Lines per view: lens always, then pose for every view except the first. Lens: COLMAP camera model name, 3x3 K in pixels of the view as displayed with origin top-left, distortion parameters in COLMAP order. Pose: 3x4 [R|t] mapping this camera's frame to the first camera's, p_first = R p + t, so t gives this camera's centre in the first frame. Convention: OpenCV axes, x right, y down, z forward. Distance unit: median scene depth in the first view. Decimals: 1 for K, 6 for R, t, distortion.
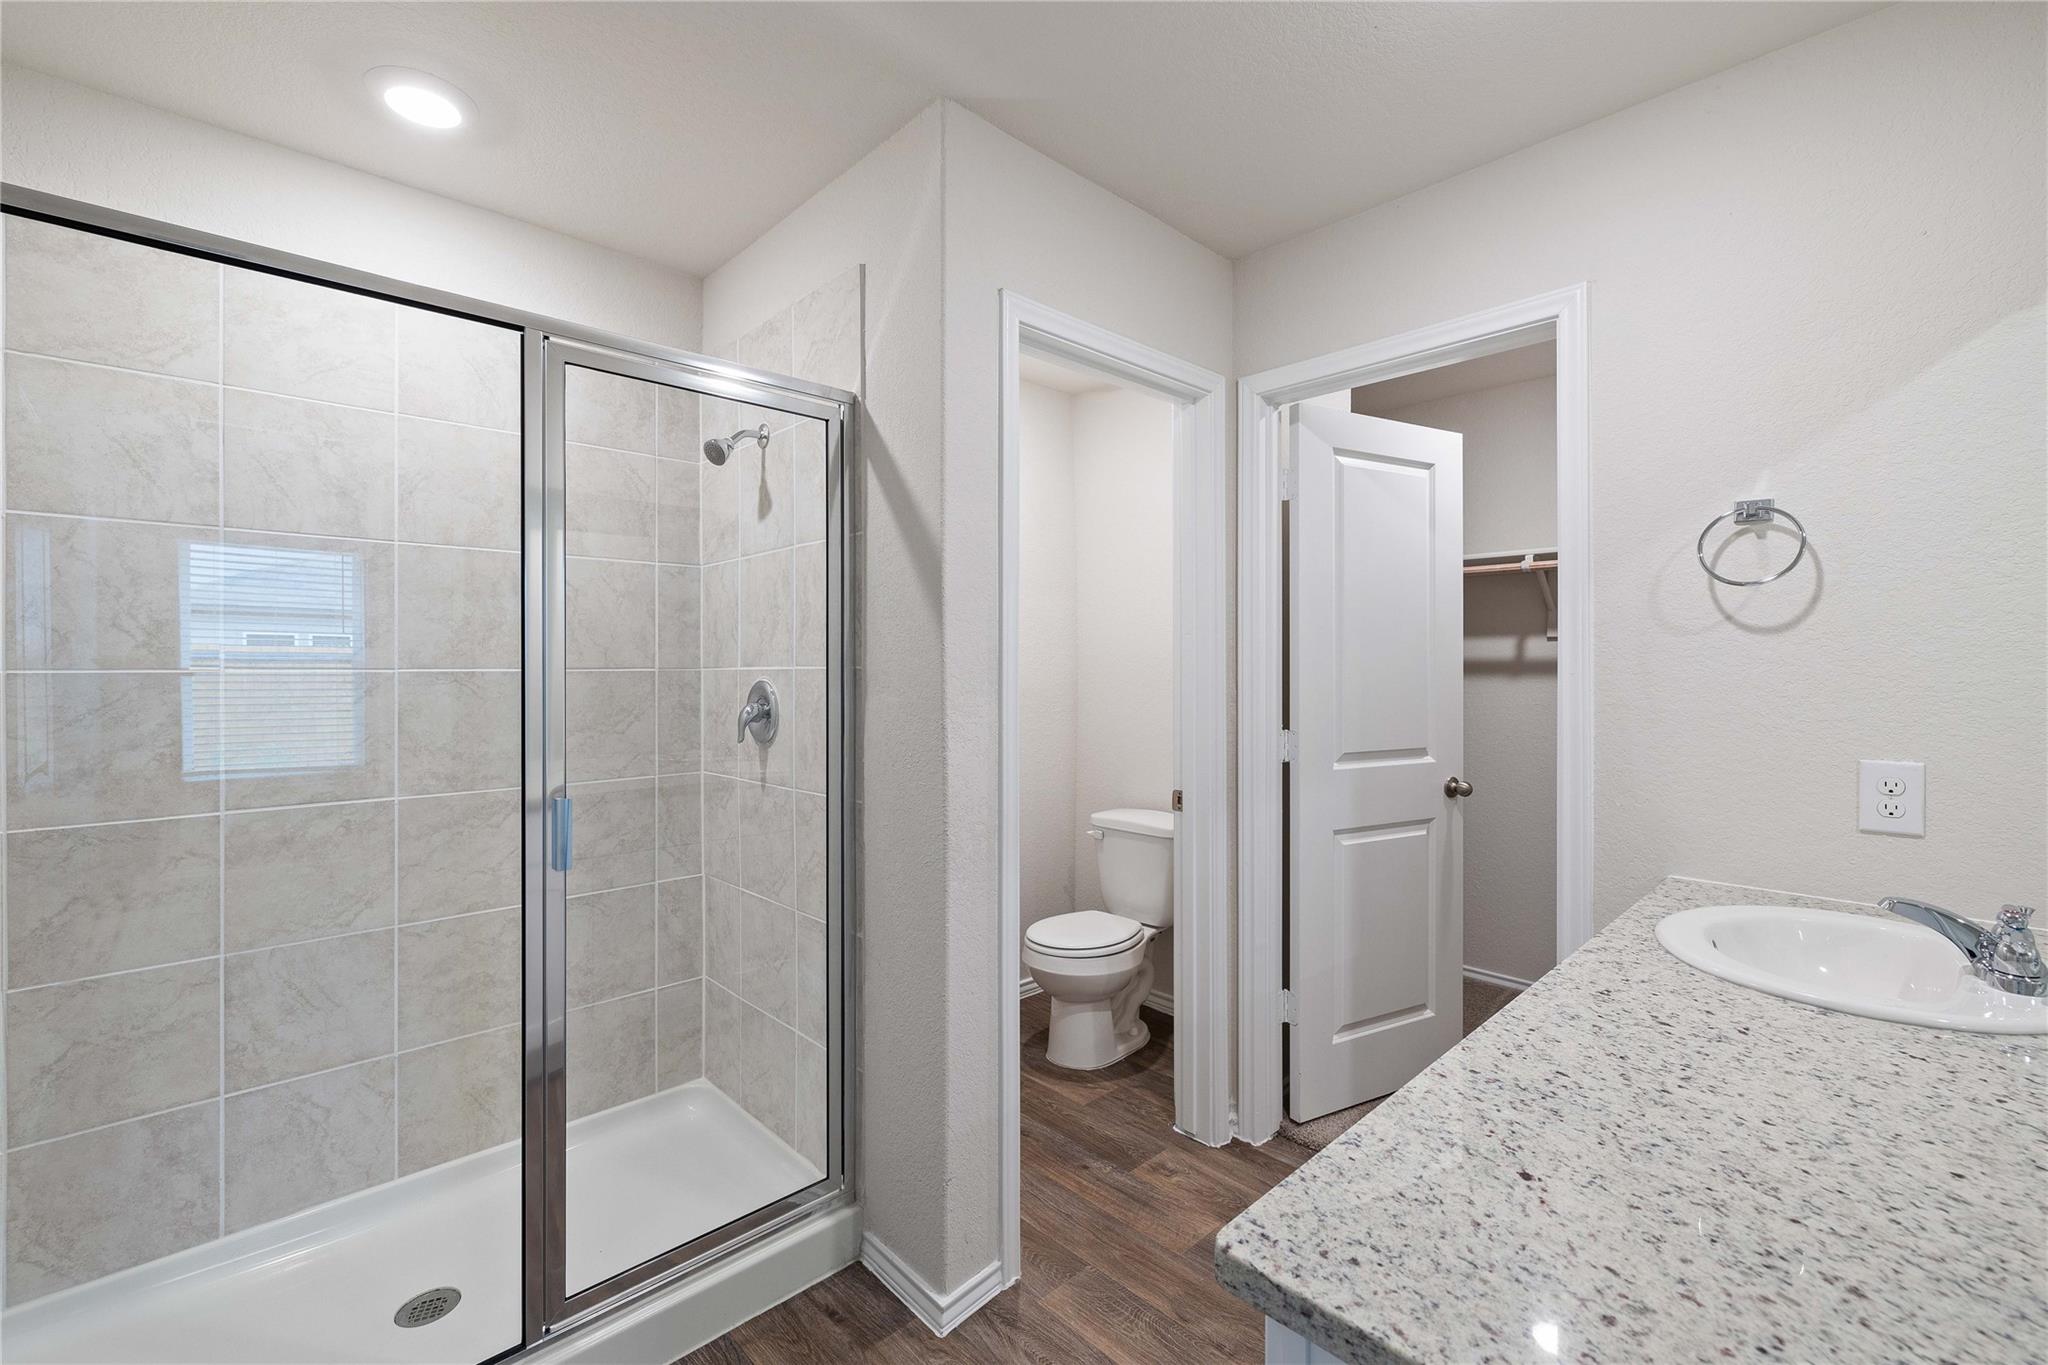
lens RADIAL K [[877.2, 0, 1012.3], [0, 877.2, 673.6], [0, 0, 1]] dist [-0.003642, 0.001105]
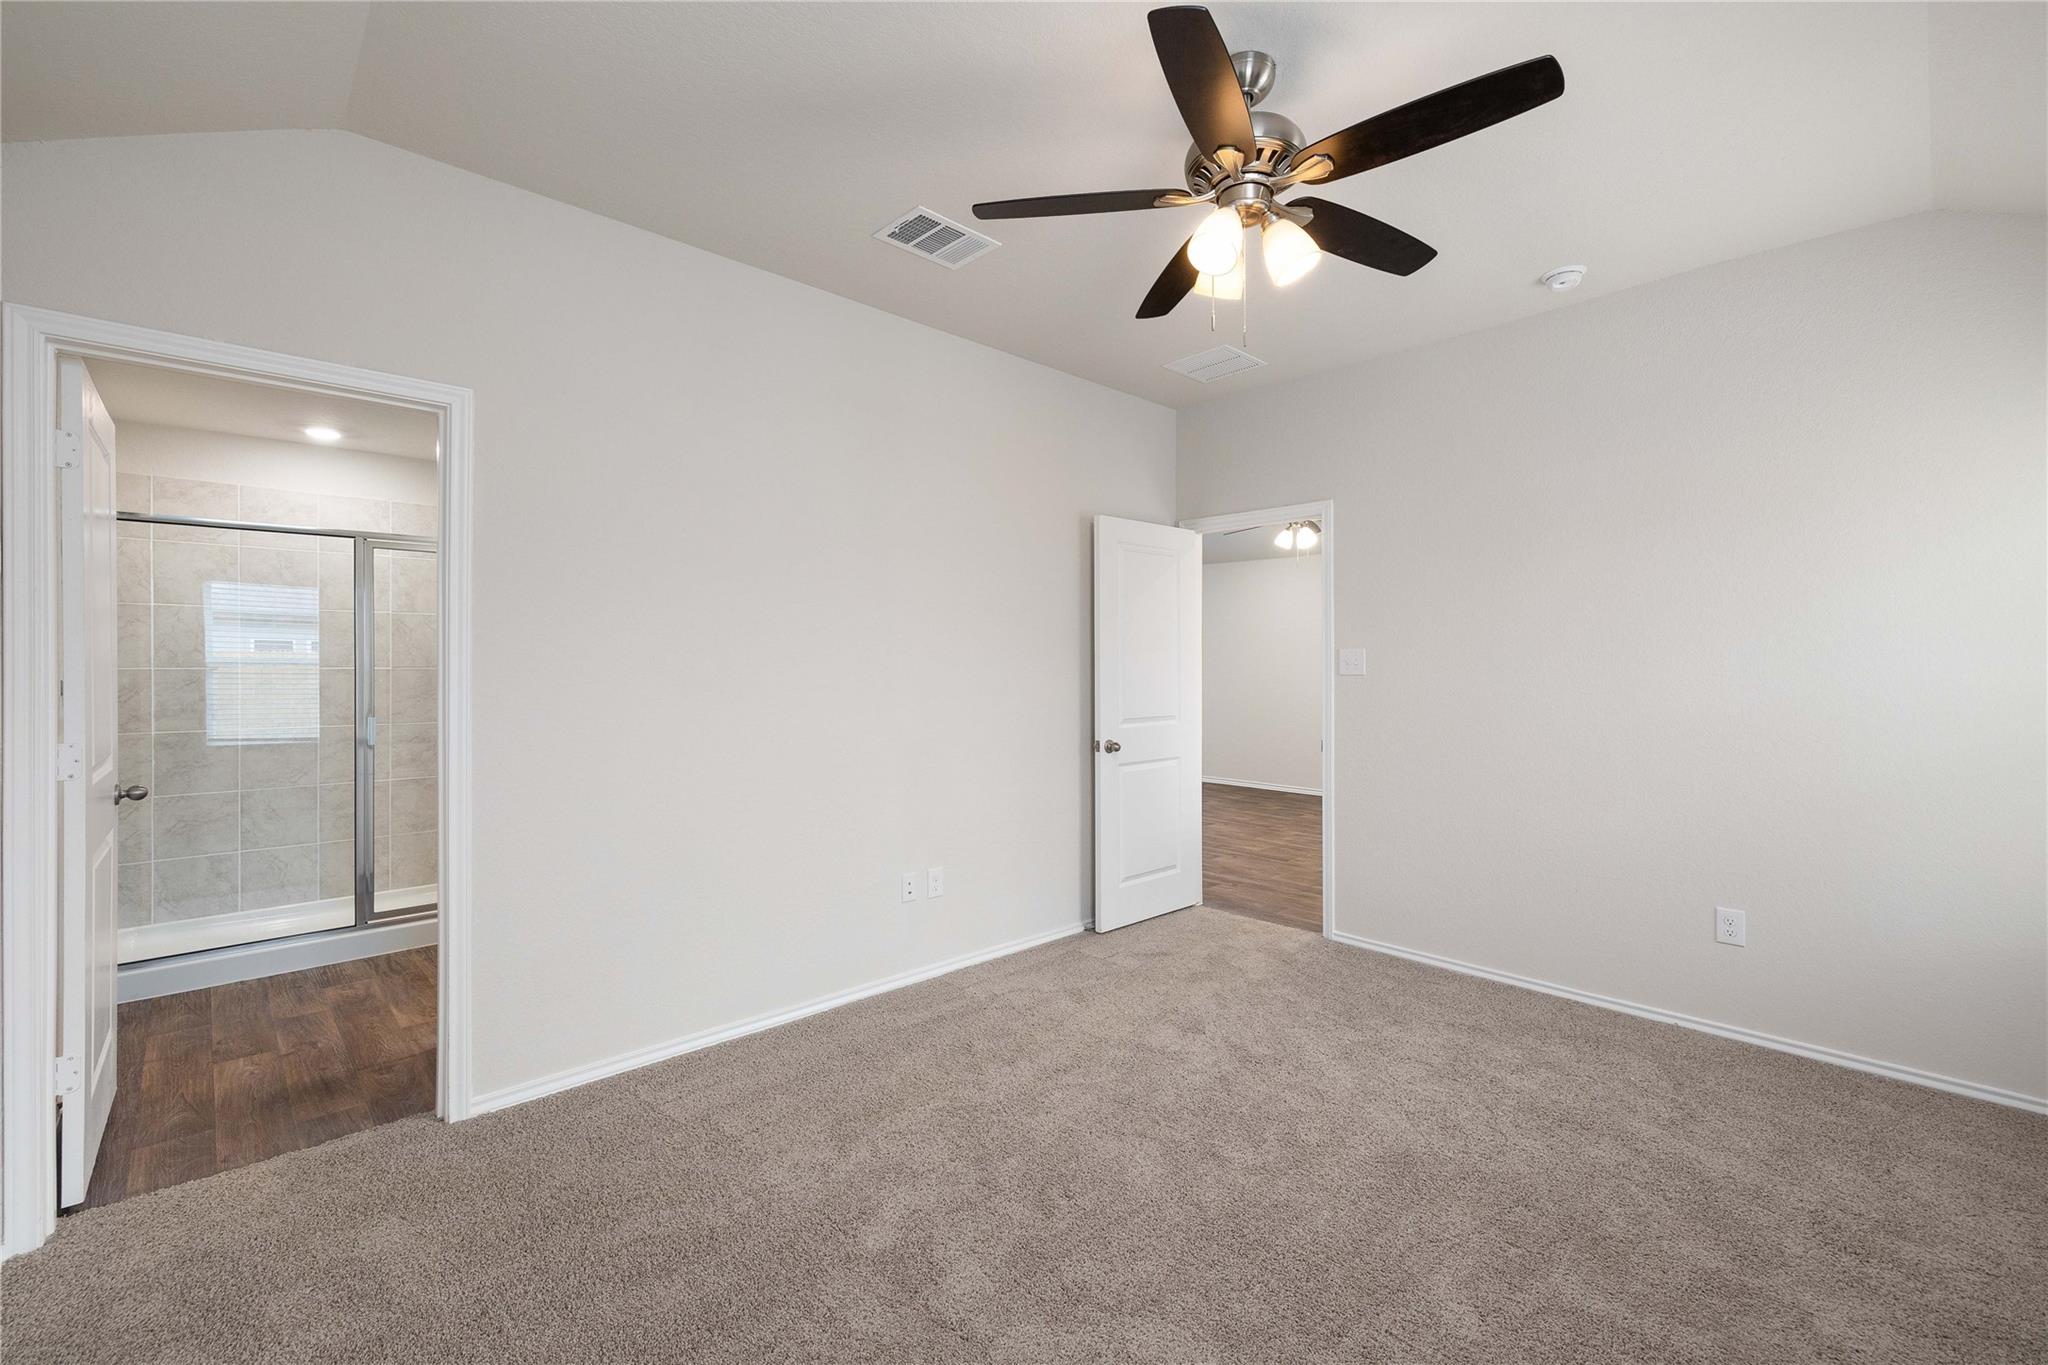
lens RADIAL K [[877.2, 0, 1019.3], [0, 877.2, 672.2], [0, 0, 1]] dist [-0.003642, 0.001105]
pose [[0.999989, 0.001307, -0.004422, 1.152148], [-0.001298, 0.999997, 0.002169, -0.000535], [0.004425, -0.002163, 0.999988, -1.286000]]
